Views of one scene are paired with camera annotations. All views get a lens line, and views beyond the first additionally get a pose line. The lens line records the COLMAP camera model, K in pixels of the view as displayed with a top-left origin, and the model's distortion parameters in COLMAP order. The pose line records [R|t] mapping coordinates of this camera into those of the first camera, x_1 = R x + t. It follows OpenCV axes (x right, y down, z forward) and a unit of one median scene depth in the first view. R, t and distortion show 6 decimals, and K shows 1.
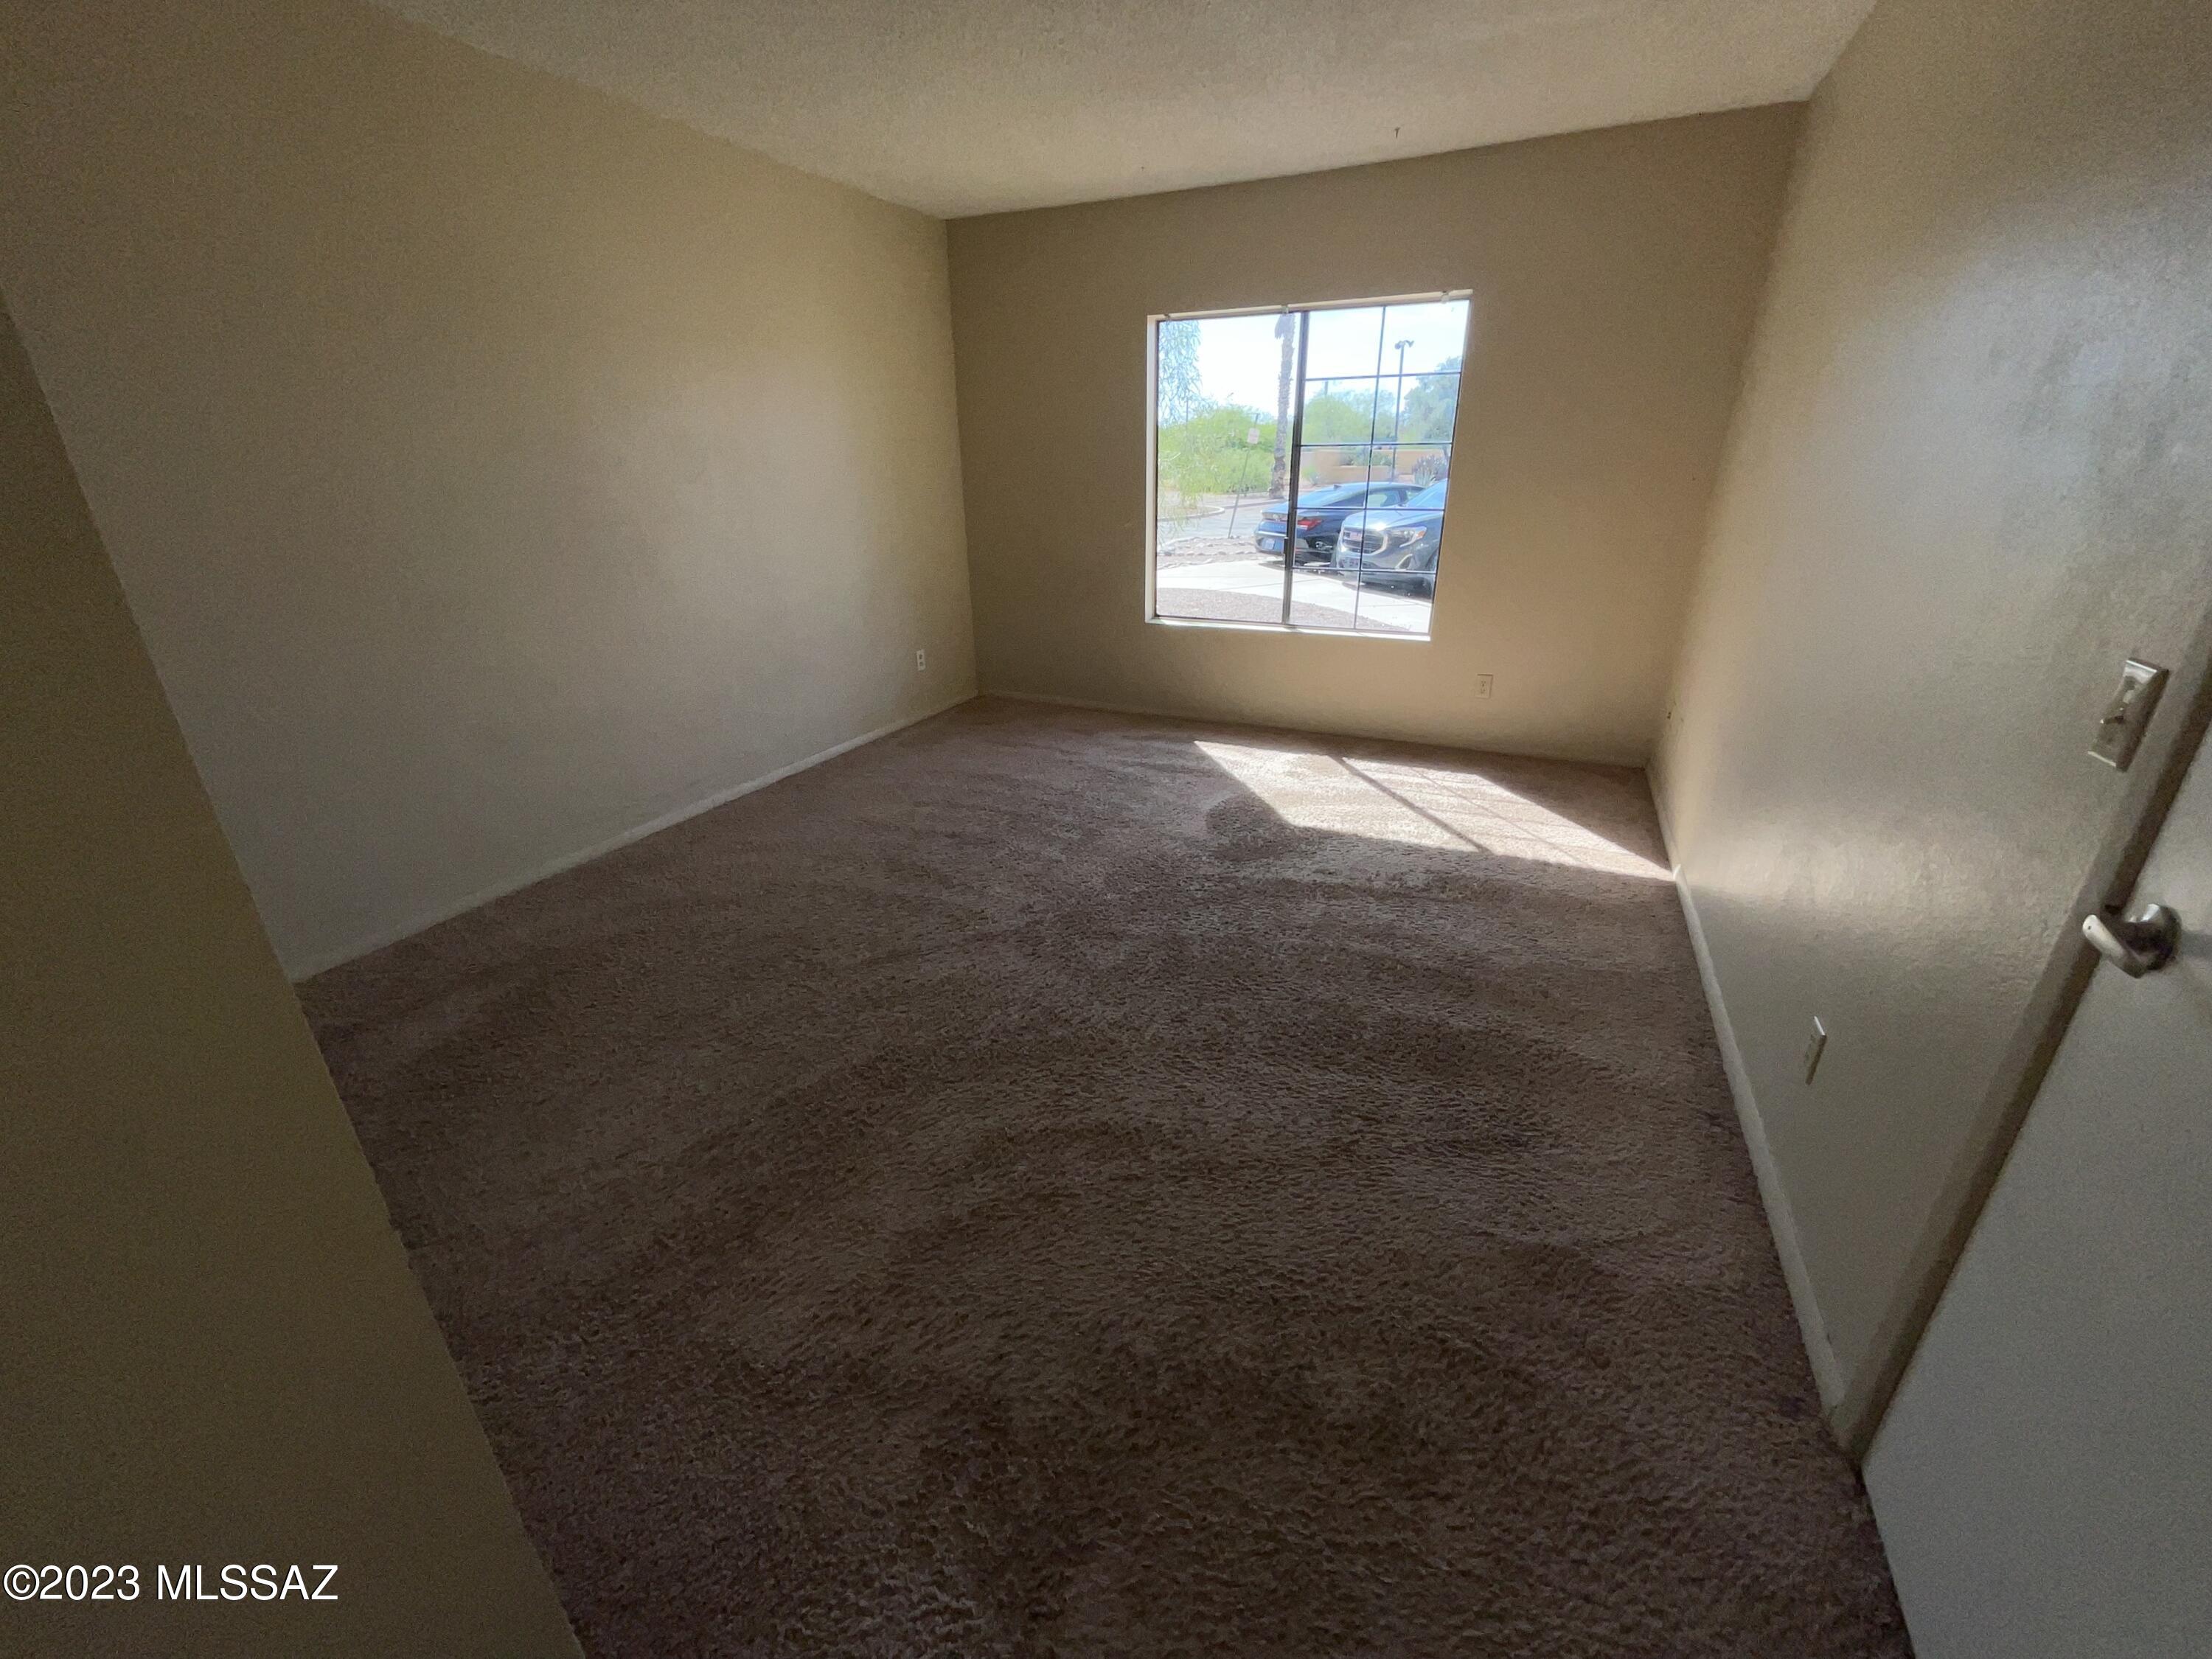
lens RADIAL K [[894.8, 0, 1106.3], [0, 894.8, 834.6], [0, 0, 1]] dist [-0.001119, 0.000159]
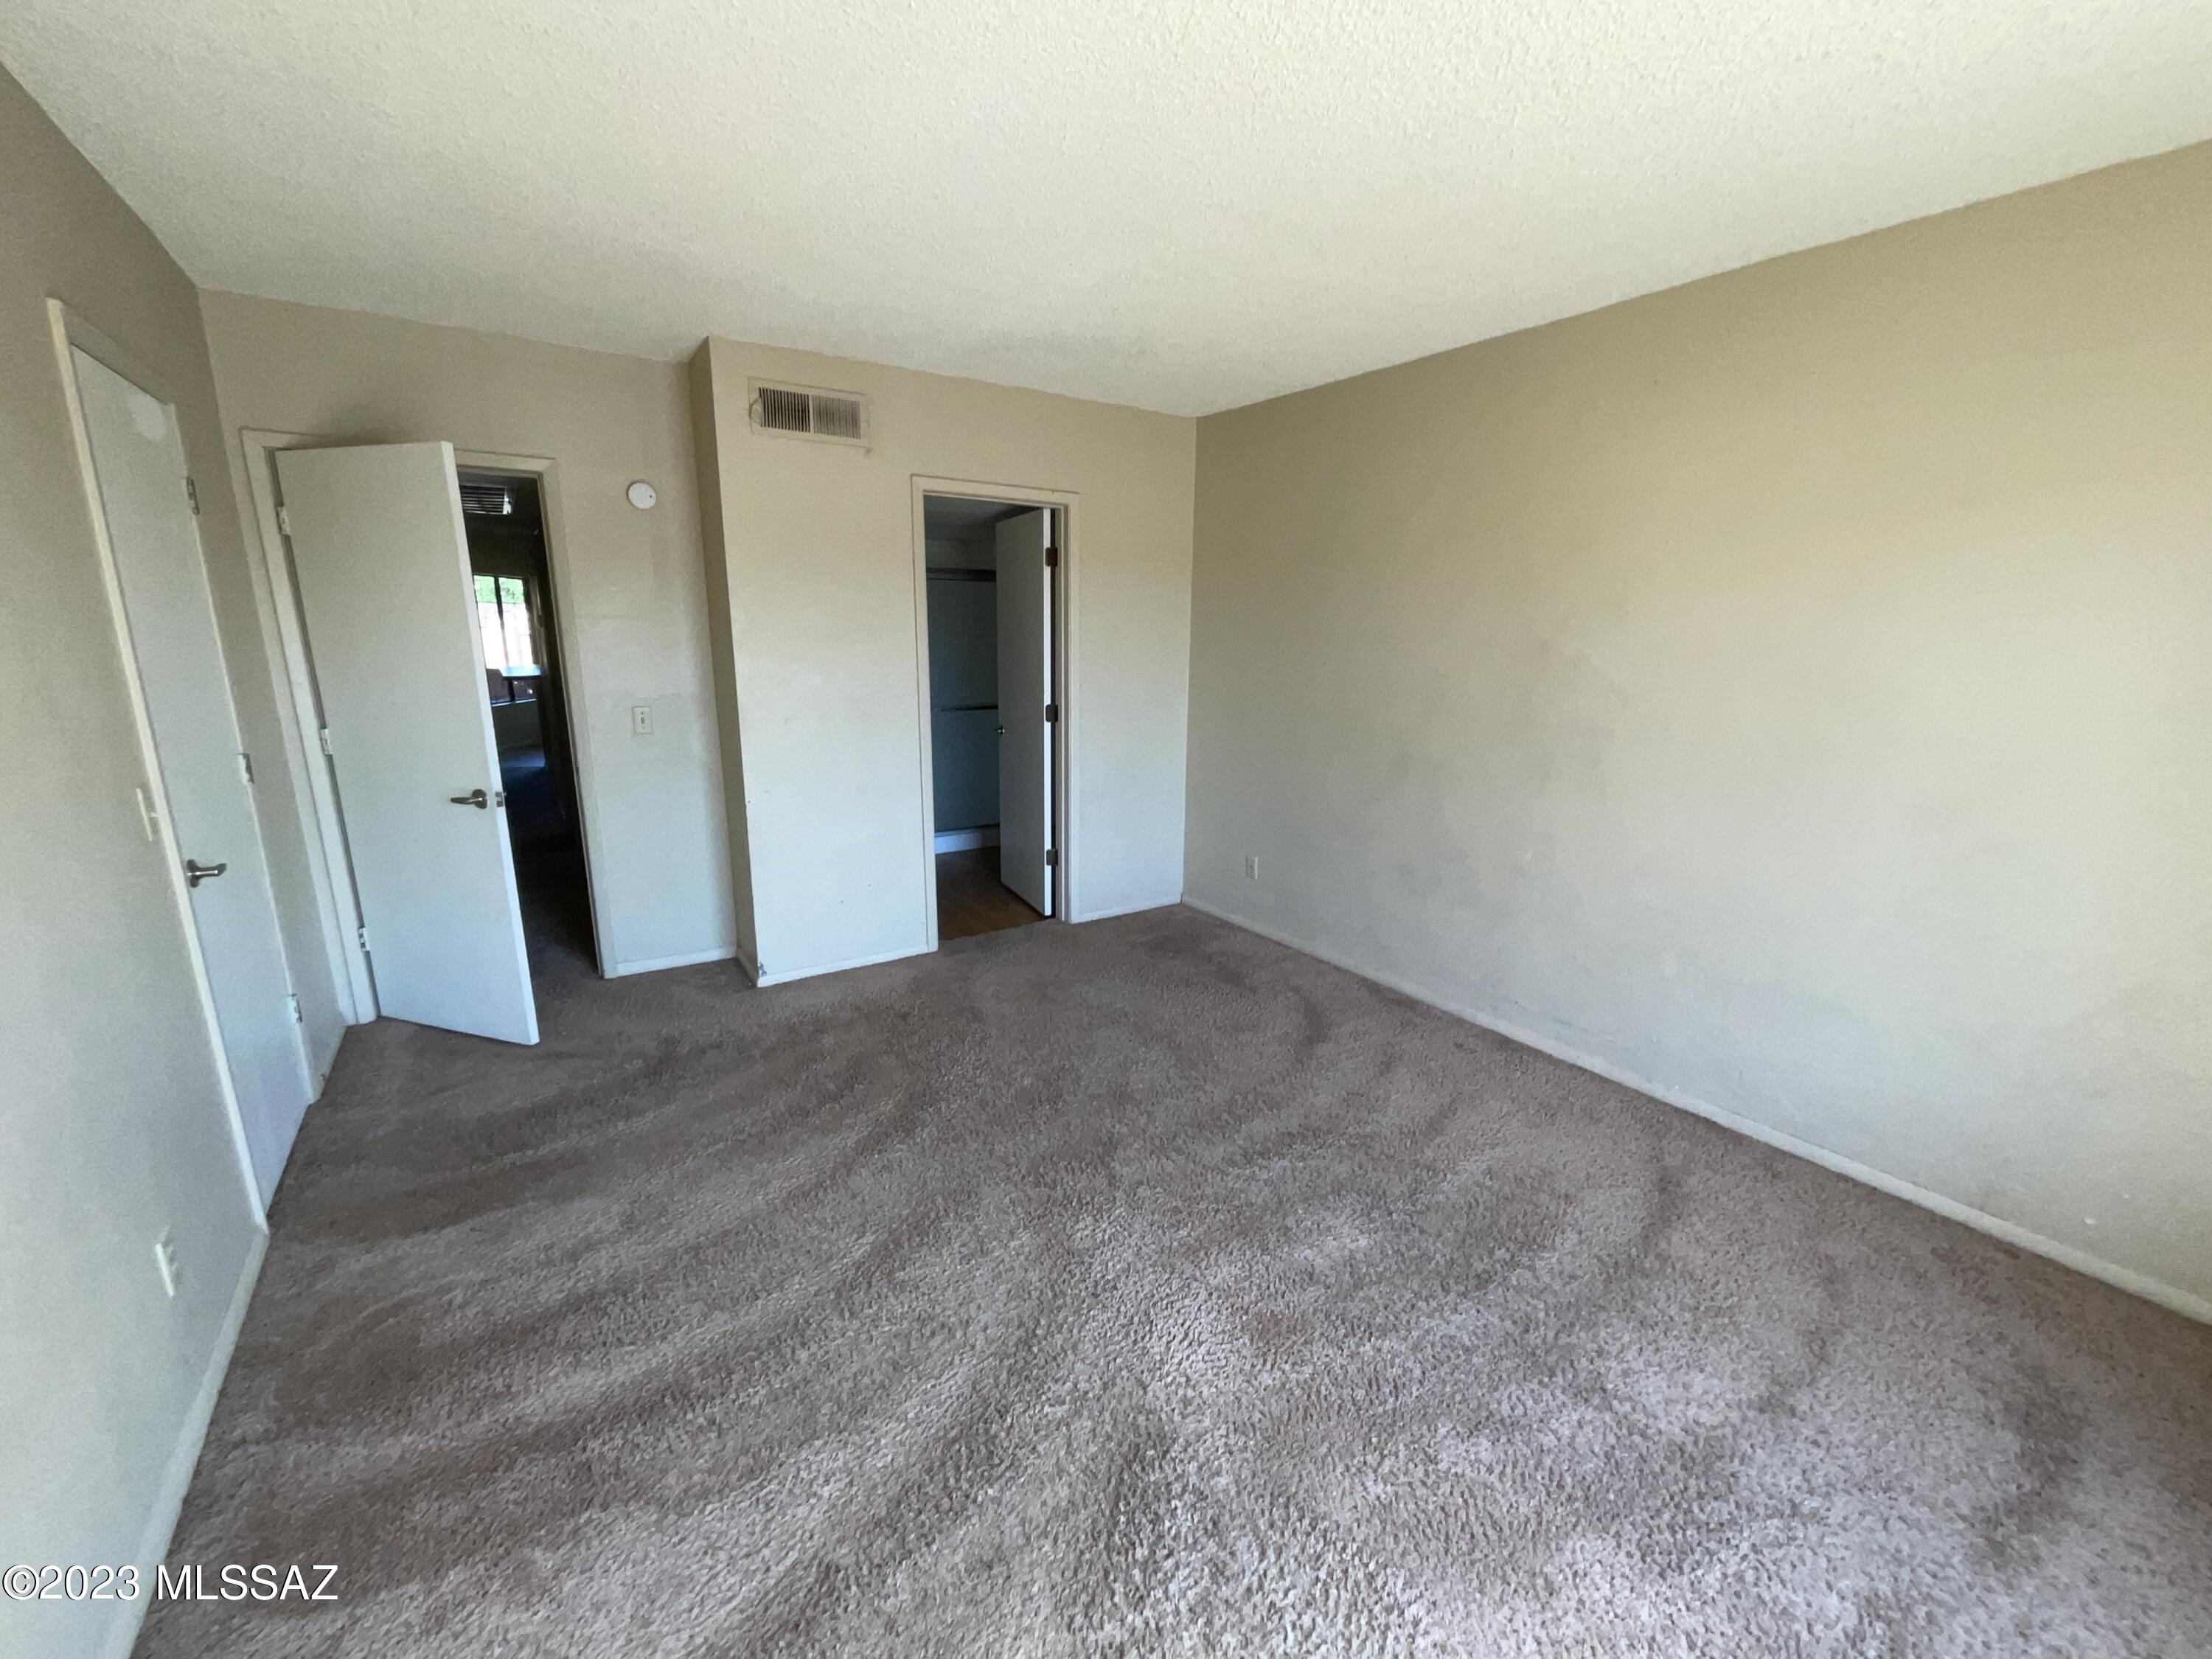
lens RADIAL K [[894.8, 0, 1106.3], [0, 894.8, 834.6], [0, 0, 1]] dist [-0.001119, 0.000159]
pose [[-0.506386, 0.191581, -0.840755, 0.364617], [-0.334913, 0.854767, 0.396492, -0.336795], [0.794611, 0.482358, -0.368680, 0.722680]]
